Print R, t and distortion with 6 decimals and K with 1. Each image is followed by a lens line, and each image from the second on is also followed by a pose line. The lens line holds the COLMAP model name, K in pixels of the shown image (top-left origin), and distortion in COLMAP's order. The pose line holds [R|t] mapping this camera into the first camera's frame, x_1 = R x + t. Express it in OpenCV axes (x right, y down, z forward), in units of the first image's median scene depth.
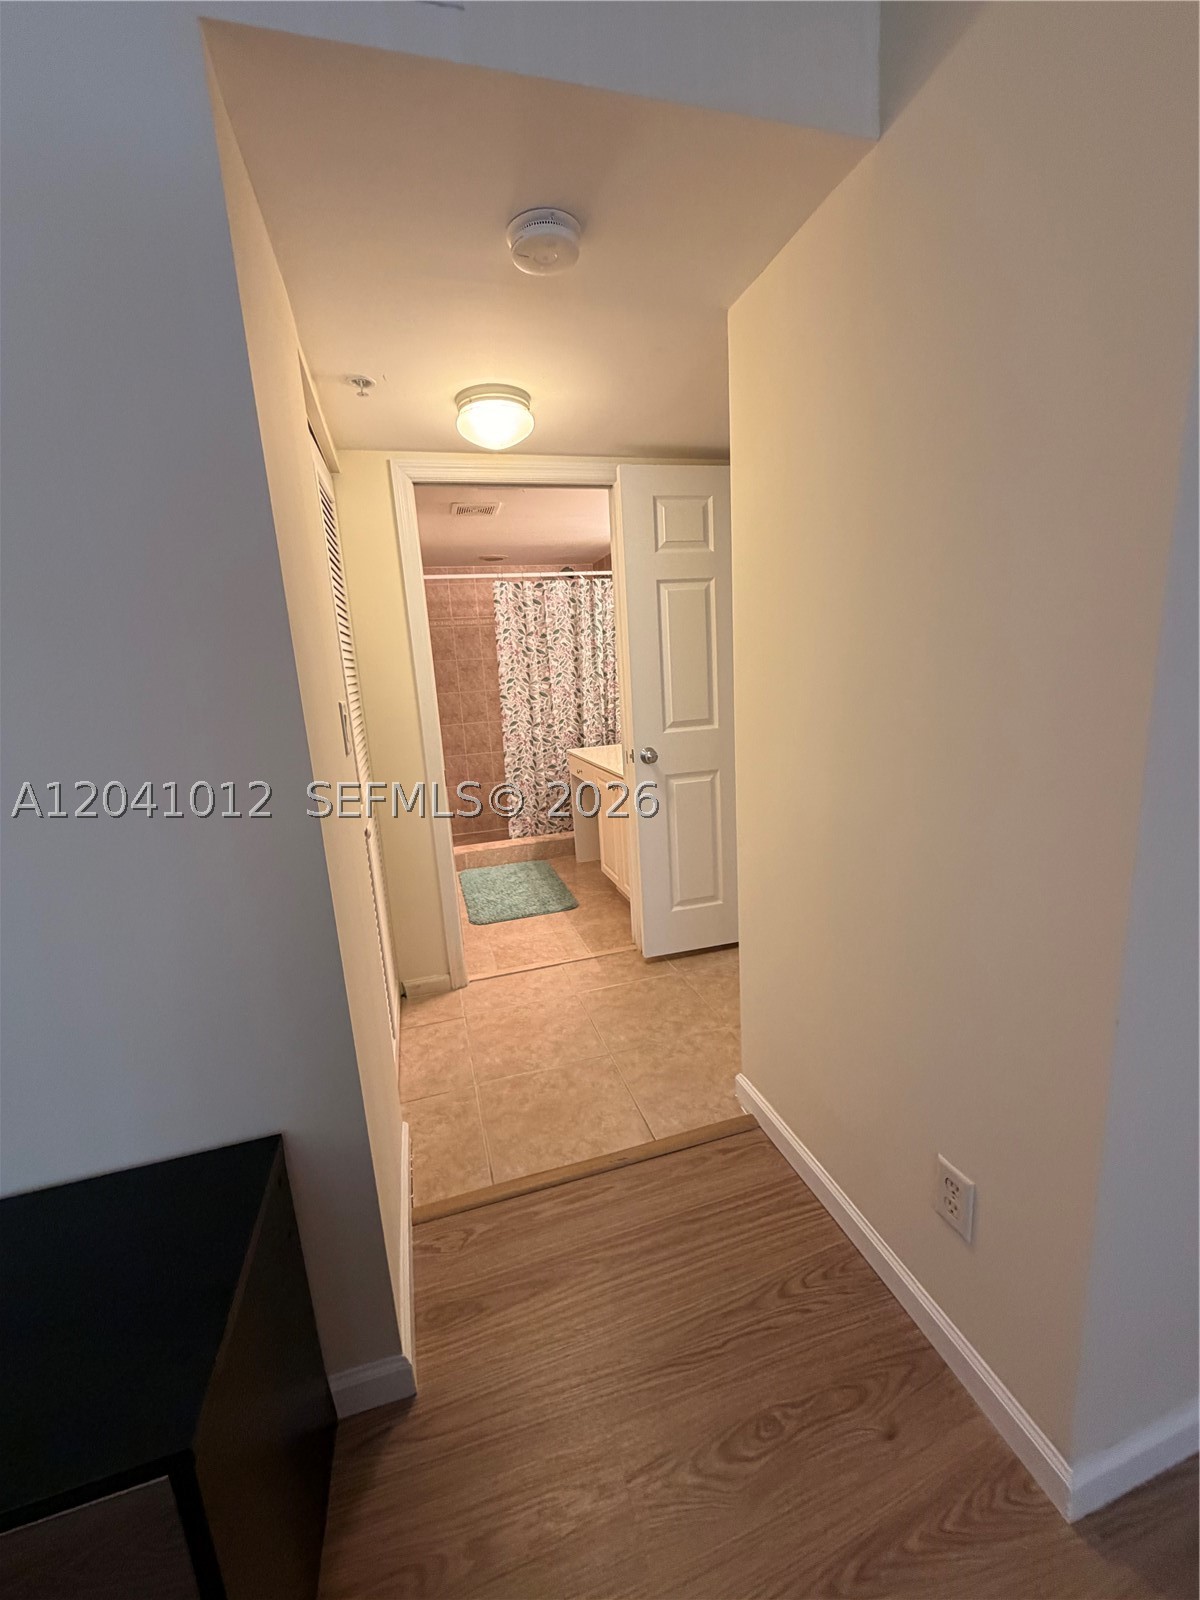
lens RADIAL K [[641.1, 0, 600.0], [0, 641.1, 800.0], [0, 0, 1]] dist [0.002435, 0.000248]
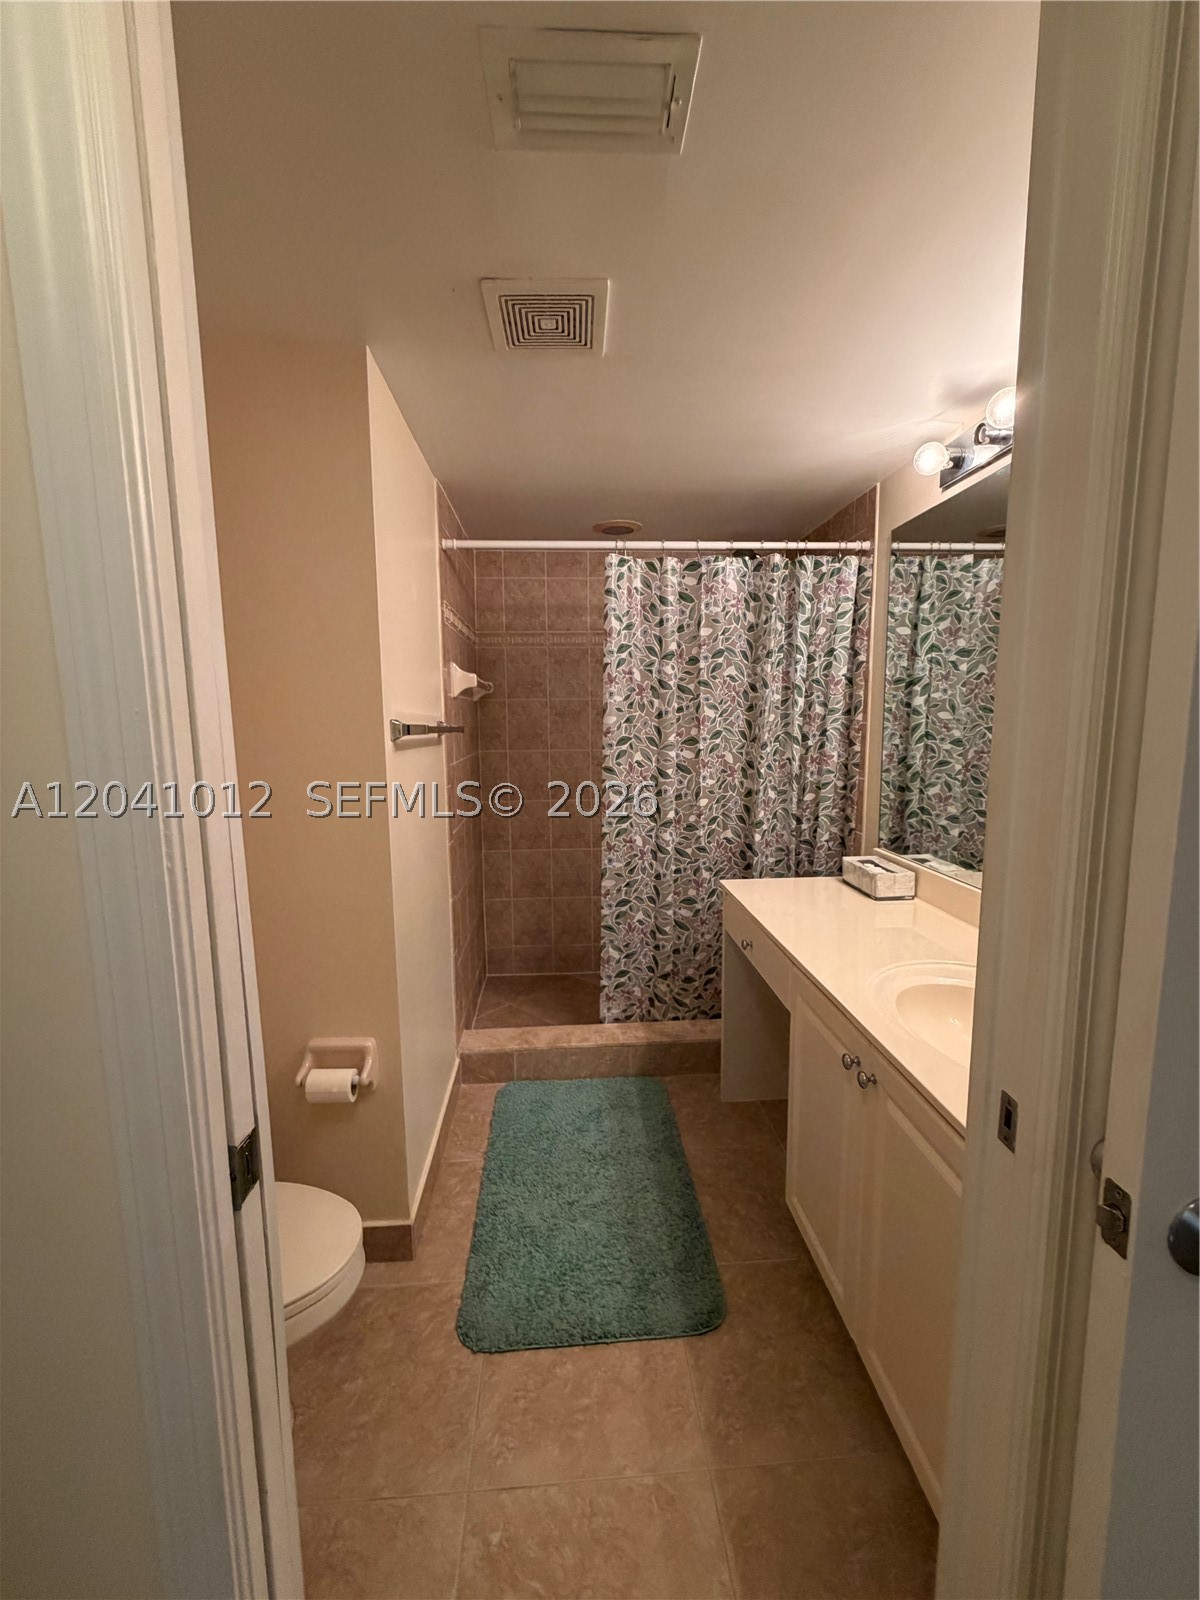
lens RADIAL K [[641.1, 0, 600.0], [0, 641.1, 800.0], [0, 0, 1]] dist [0.002435, 0.000248]
pose [[0.974838, 0.077768, -0.208911, -0.042972], [-0.091999, 0.993993, -0.059279, -0.101635], [0.203046, 0.077007, 0.976136, 0.470004]]
